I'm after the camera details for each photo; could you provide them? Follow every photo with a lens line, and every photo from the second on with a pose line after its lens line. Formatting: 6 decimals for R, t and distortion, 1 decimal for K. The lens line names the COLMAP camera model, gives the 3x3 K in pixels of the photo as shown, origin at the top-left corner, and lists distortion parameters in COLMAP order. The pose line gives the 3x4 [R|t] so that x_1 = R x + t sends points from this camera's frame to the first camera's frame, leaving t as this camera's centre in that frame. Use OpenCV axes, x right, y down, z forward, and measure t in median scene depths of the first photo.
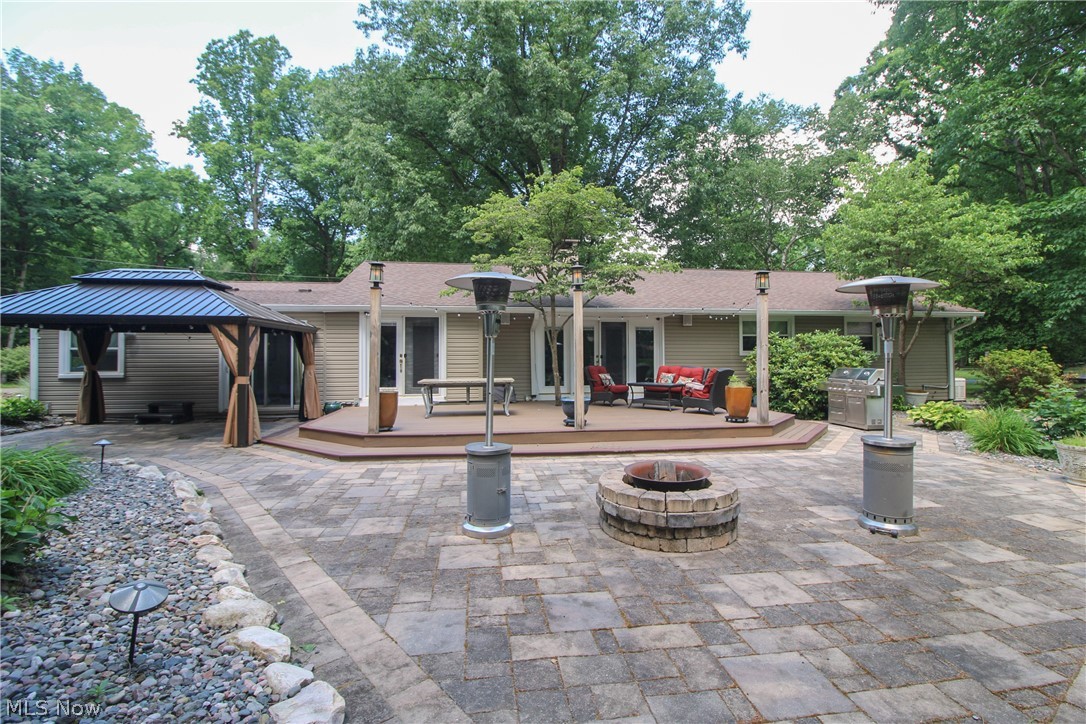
lens RADIAL K [[511.2, 0, 546.9], [0, 511.2, 346.8], [0, 0, 1]] dist [-0.024358, -0.000941]
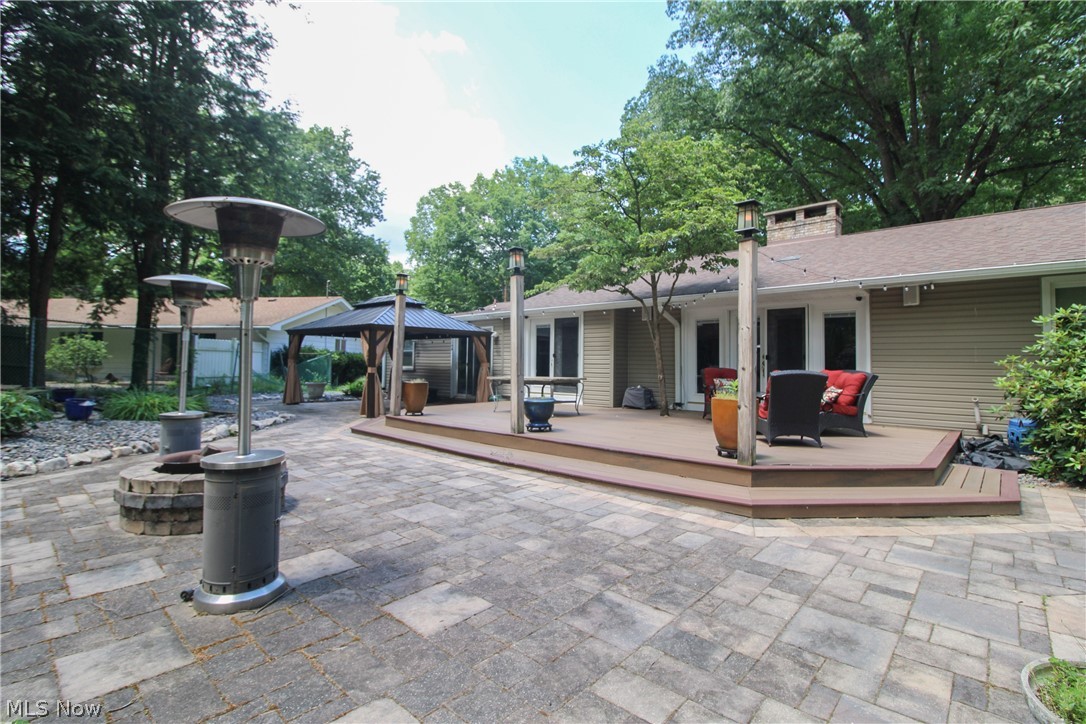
lens RADIAL K [[511.2, 0, 546.9], [0, 511.2, 346.8], [0, 0, 1]] dist [-0.024358, -0.000941]
pose [[0.648765, -0.020994, -0.760699, 0.497402], [0.002779, 0.999678, -0.025219, 0.024468], [0.760984, 0.014247, 0.648614, 0.311620]]
